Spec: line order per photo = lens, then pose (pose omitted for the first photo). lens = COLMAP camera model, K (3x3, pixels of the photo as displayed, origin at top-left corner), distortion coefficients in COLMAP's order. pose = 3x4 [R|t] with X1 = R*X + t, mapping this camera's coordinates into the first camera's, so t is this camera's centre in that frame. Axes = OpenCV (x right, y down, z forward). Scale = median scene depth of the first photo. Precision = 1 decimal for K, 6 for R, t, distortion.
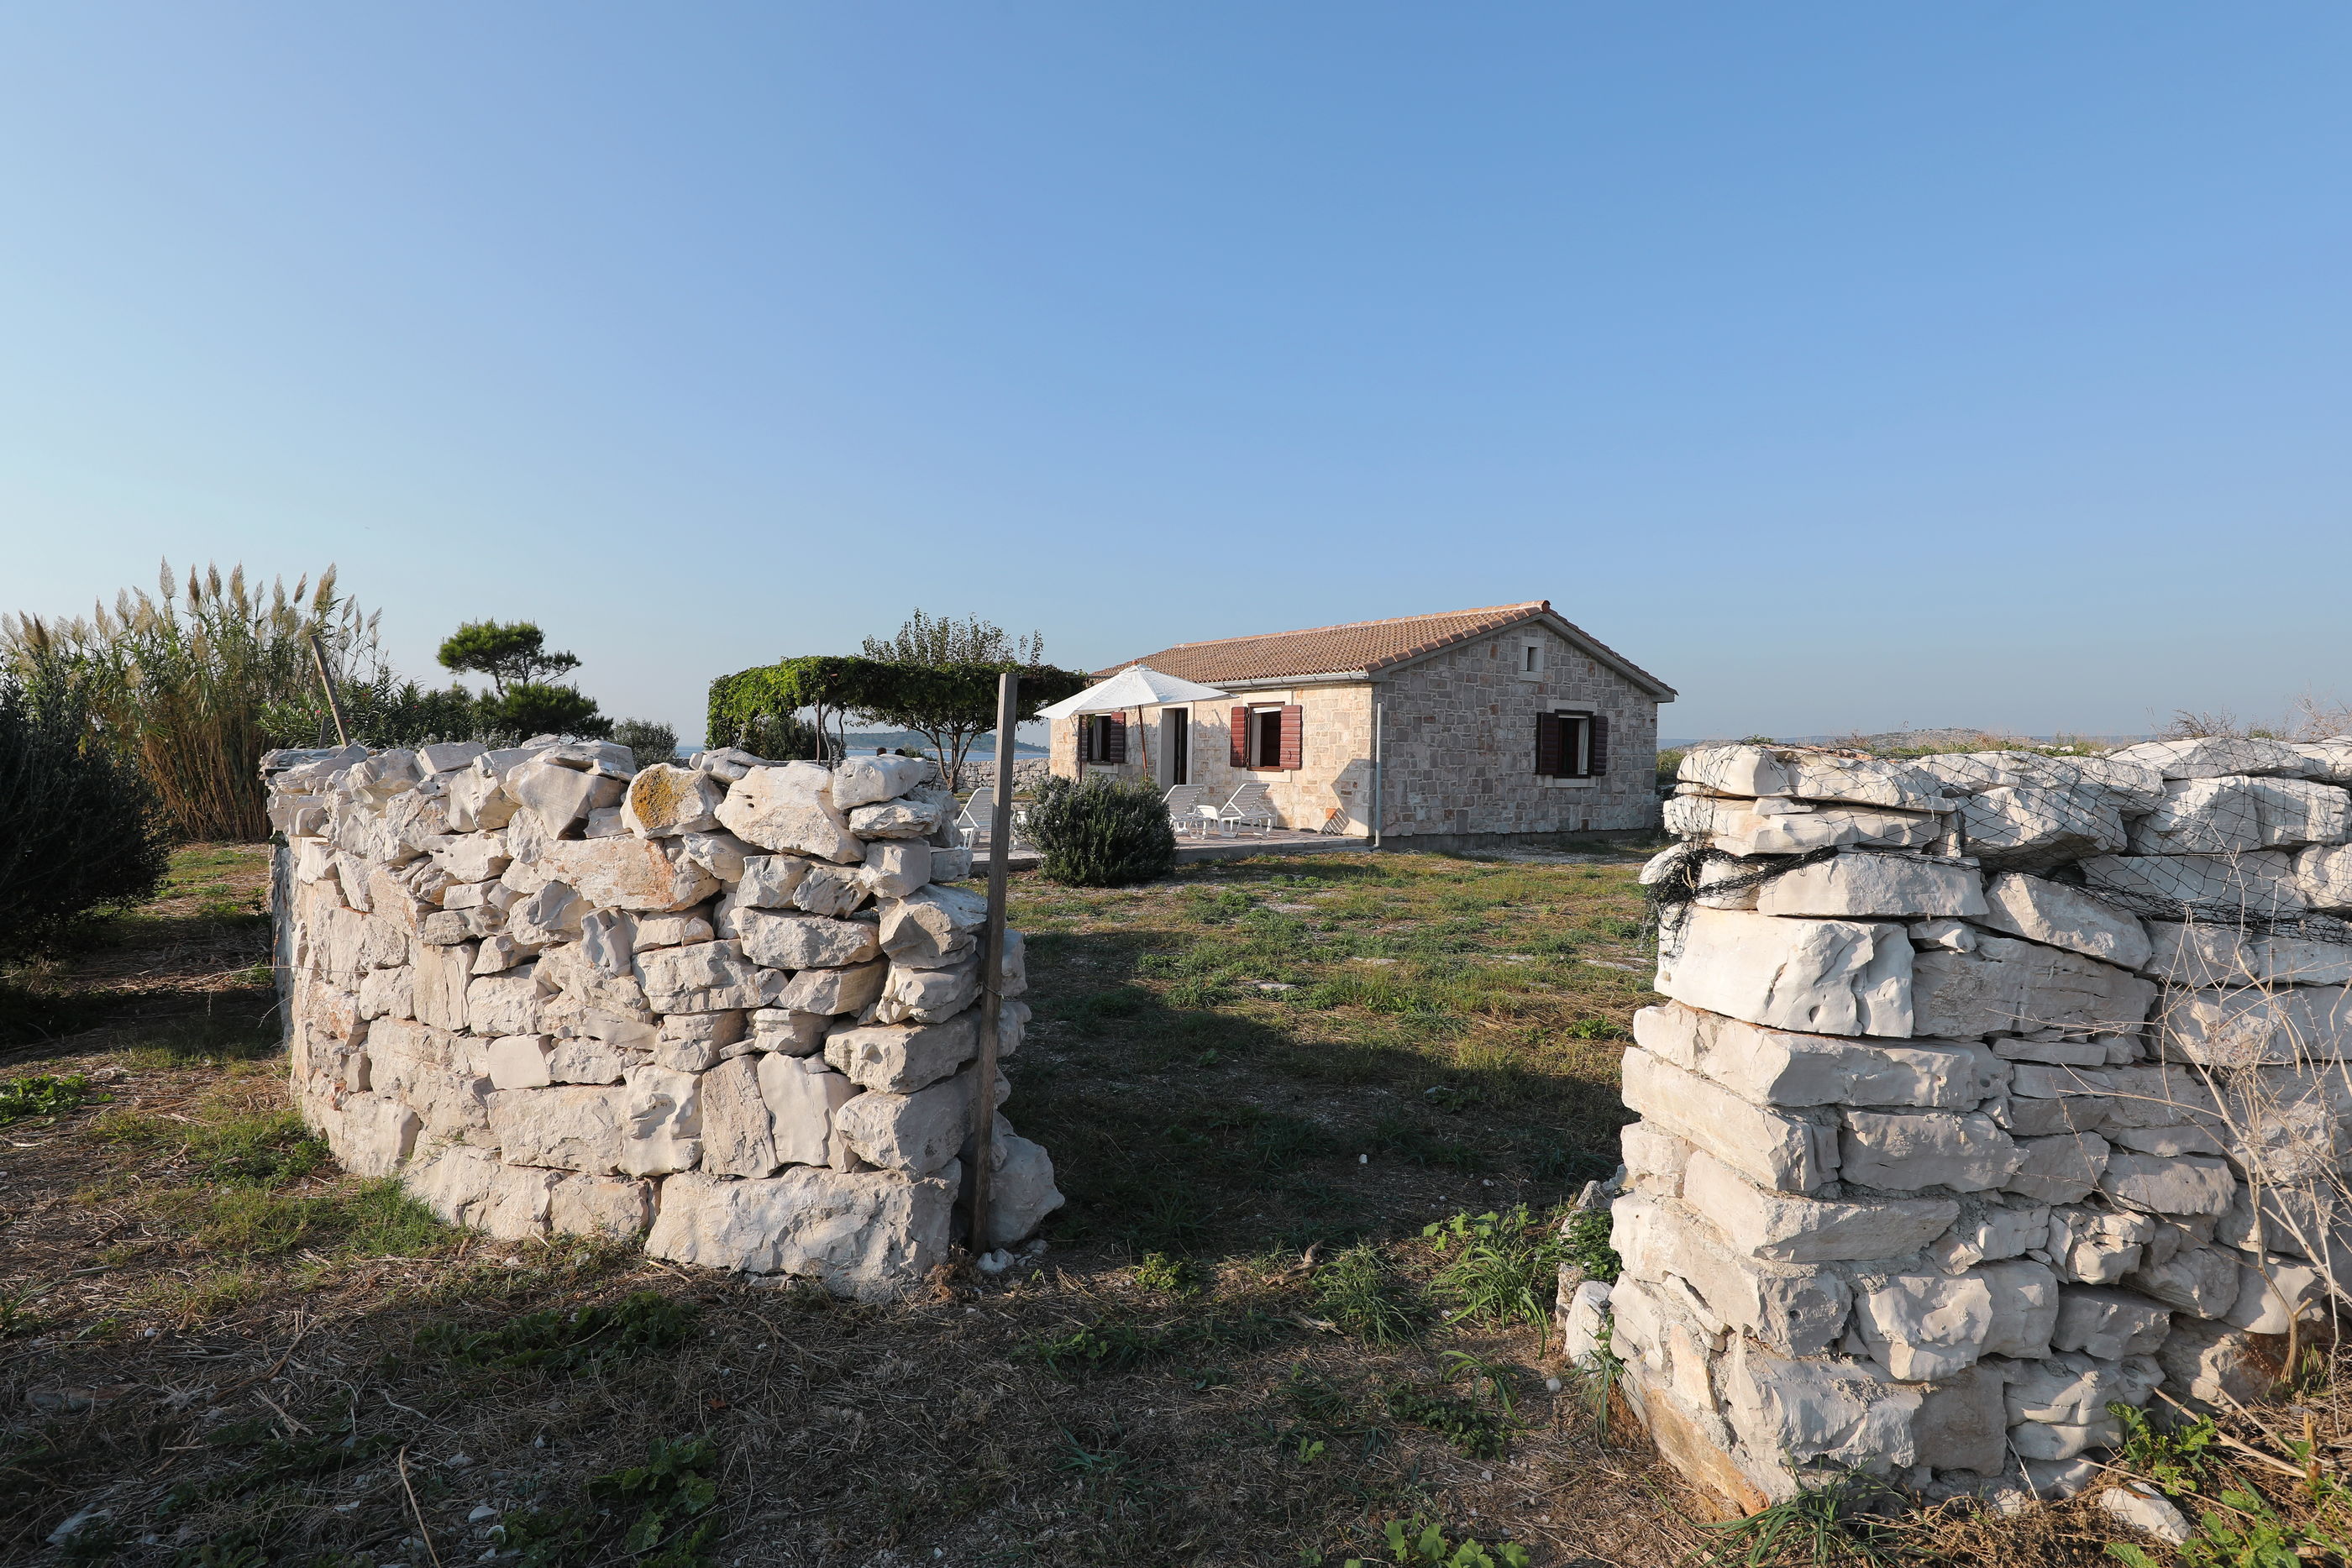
lens RADIAL K [[1144.4, 0, 1176.0], [0, 1144.4, 784.0], [0, 0, 1]] dist [-0.000097, -0.000075]
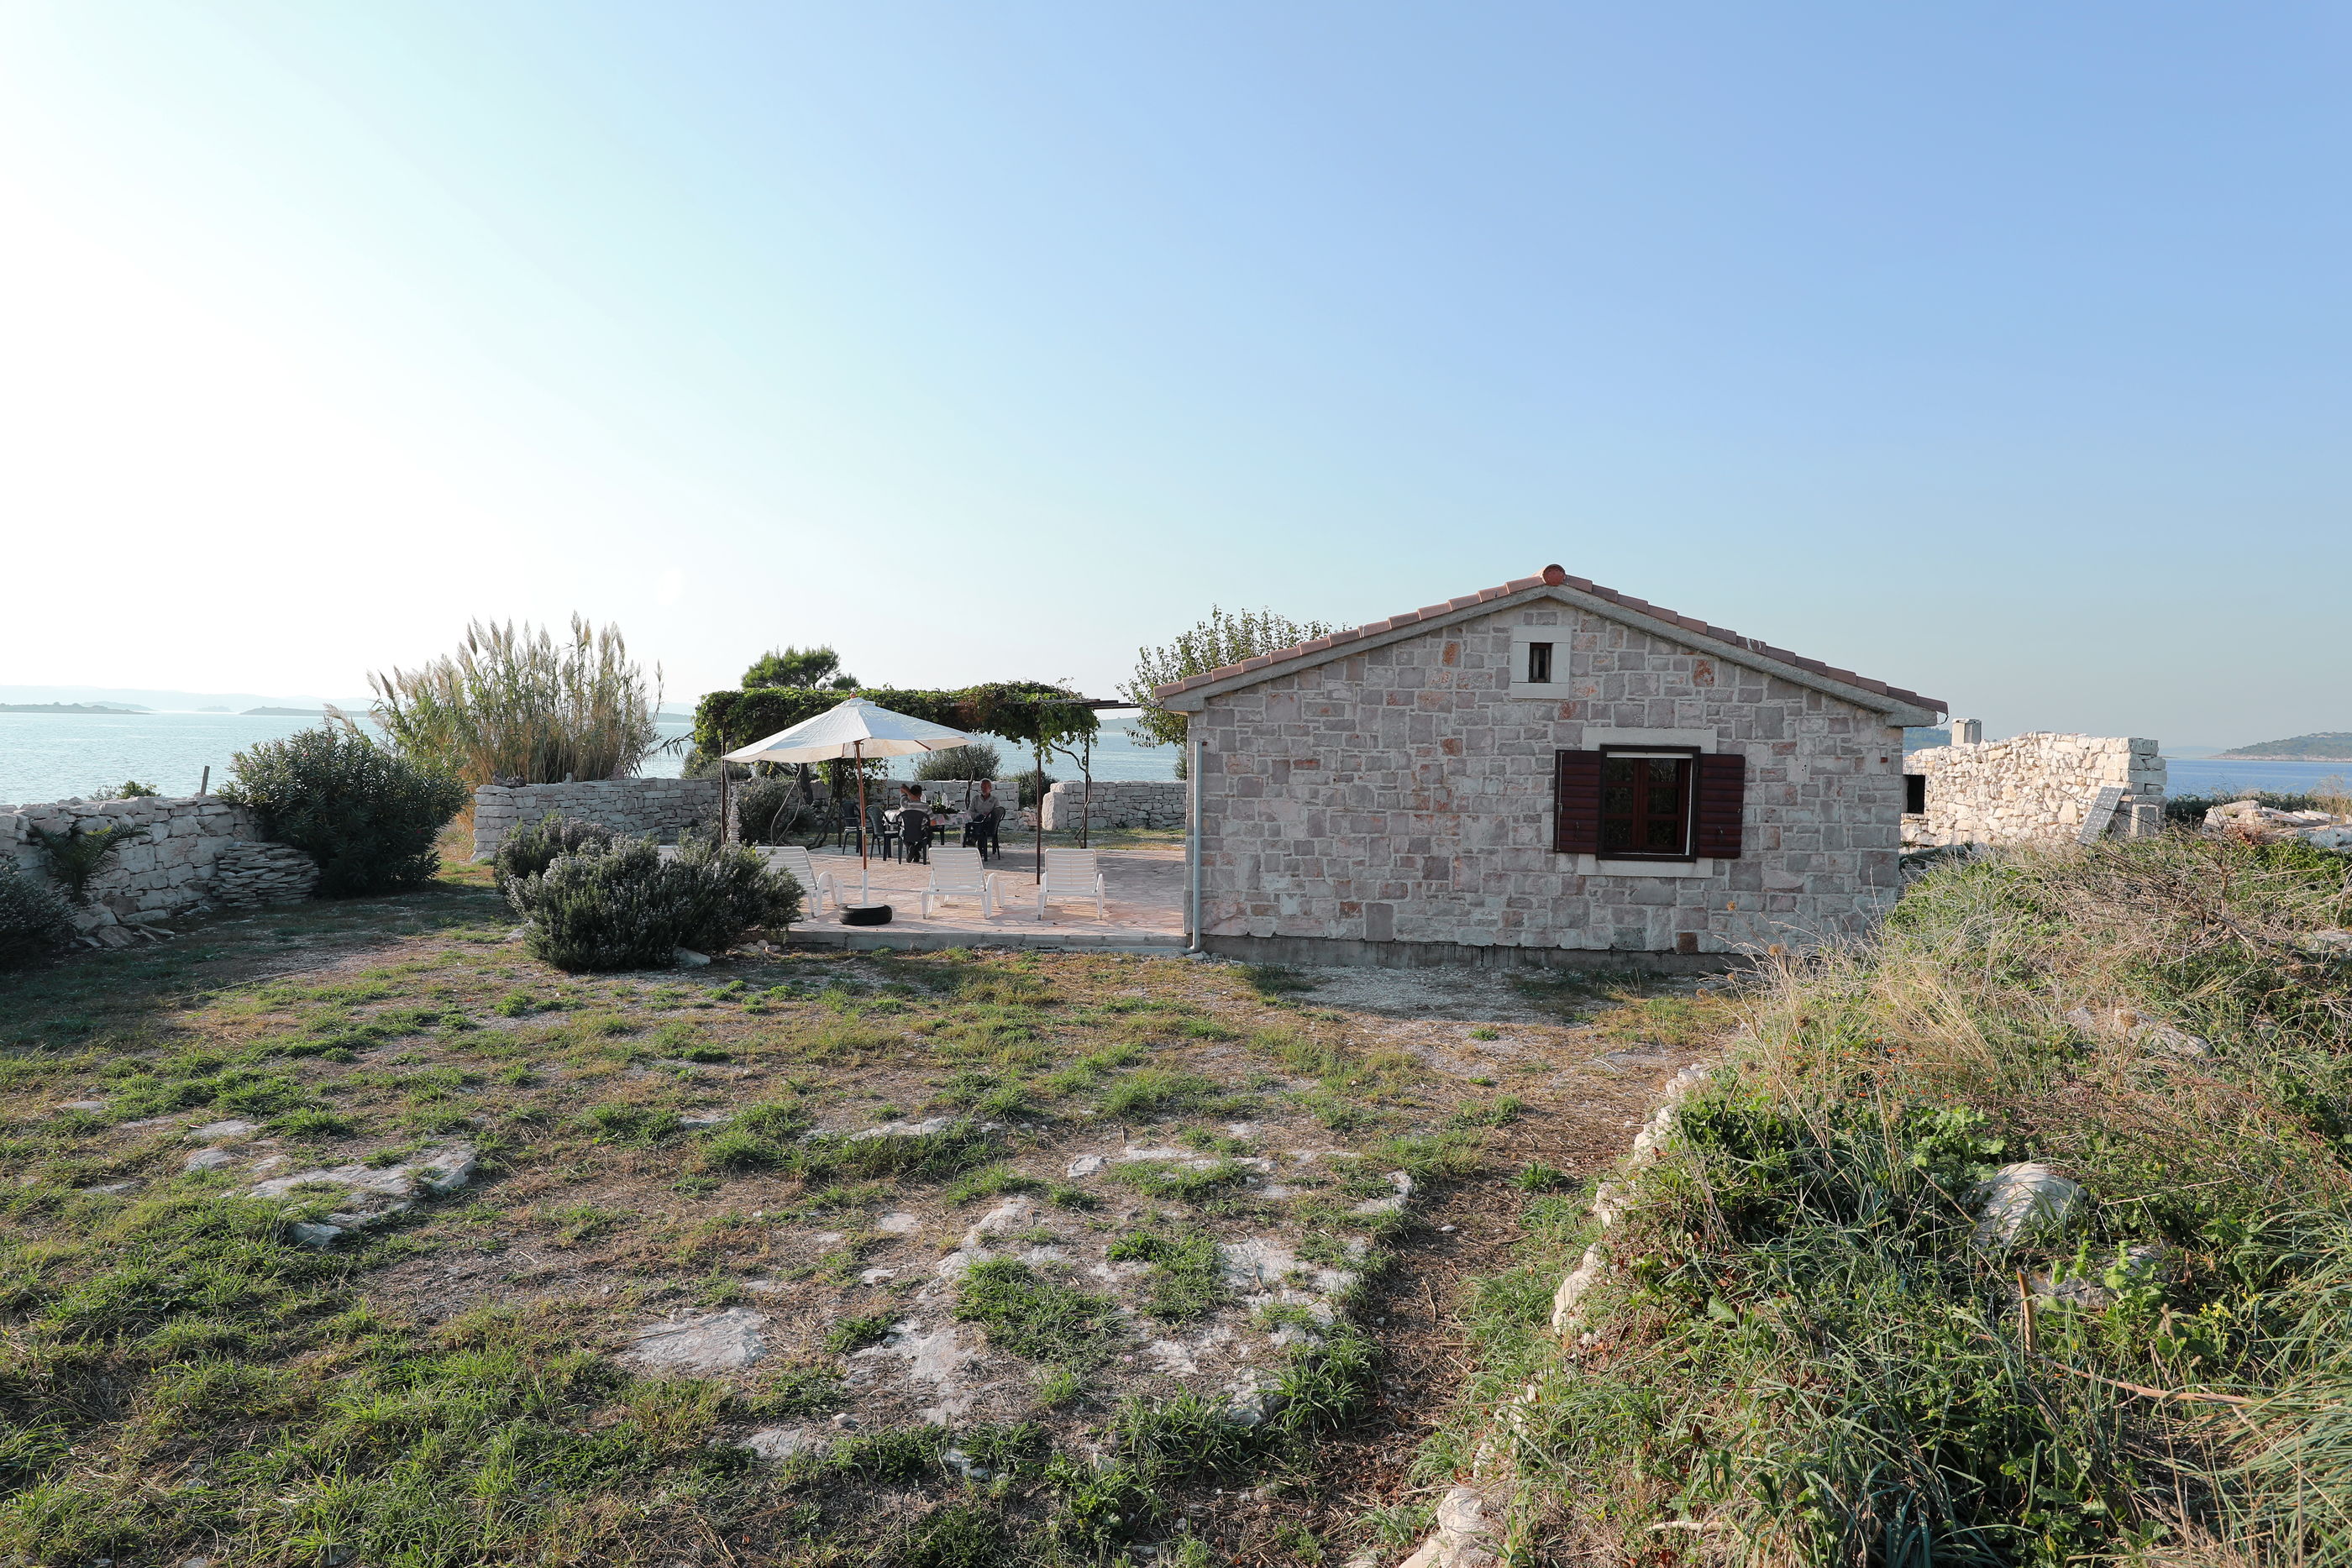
lens RADIAL K [[1337.7, 0, 1176.0], [0, 1337.7, 784.0], [0, 0, 1]] dist [0.000473, 0.000093]
pose [[0.788055, 0.023002, -0.615175, 0.602148], [-0.022445, 0.999711, 0.008627, -0.046909], [0.615195, 0.007009, 0.788344, 0.326440]]
